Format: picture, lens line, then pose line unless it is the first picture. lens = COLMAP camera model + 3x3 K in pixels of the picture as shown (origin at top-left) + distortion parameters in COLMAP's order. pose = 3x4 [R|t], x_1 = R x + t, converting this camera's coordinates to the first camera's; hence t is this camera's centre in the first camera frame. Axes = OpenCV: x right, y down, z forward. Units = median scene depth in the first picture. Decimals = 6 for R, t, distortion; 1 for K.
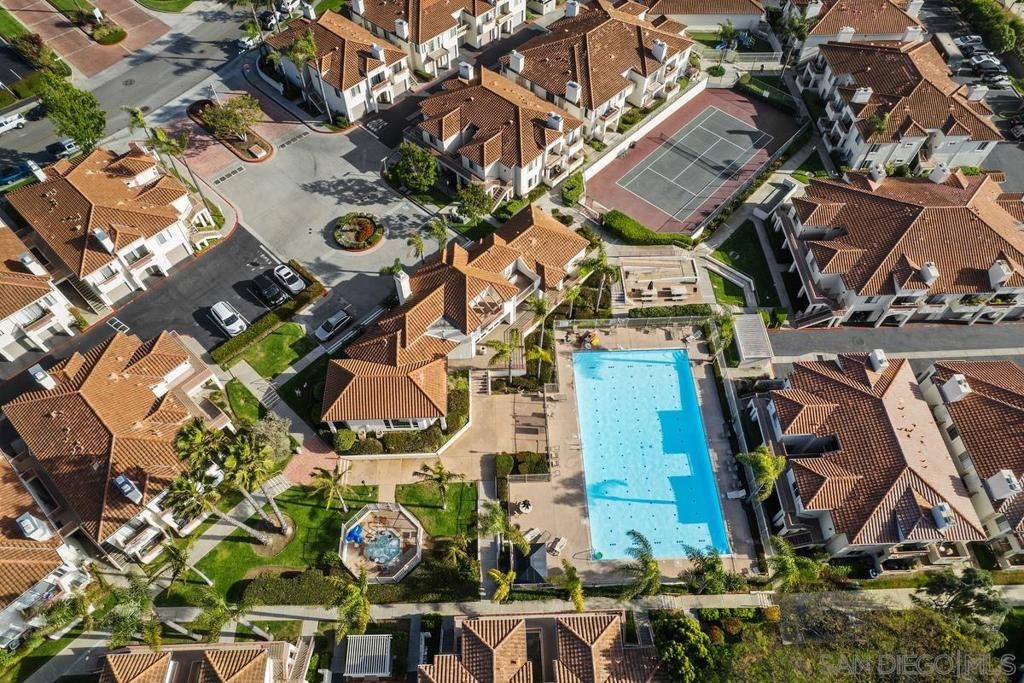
lens RADIAL K [[654.0, 0, 512.0], [0, 654.0, 341.5], [0, 0, 1]] dist [-0.075402, 0.065151]
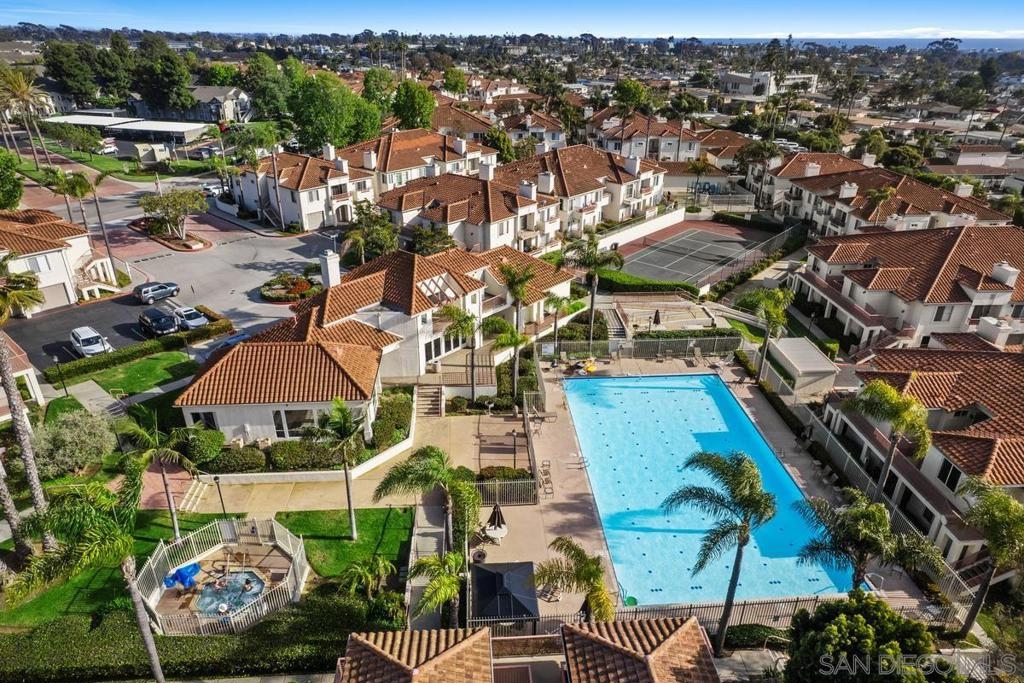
lens RADIAL K [[654.0, 0, 512.0], [0, 654.0, 341.5], [0, 0, 1]] dist [-0.075402, 0.065151]
pose [[0.999443, -0.011213, 0.031444, 0.015986], [0.025296, 0.869016, -0.494136, 0.331460], [-0.021785, 0.494656, 0.868816, 0.355128]]
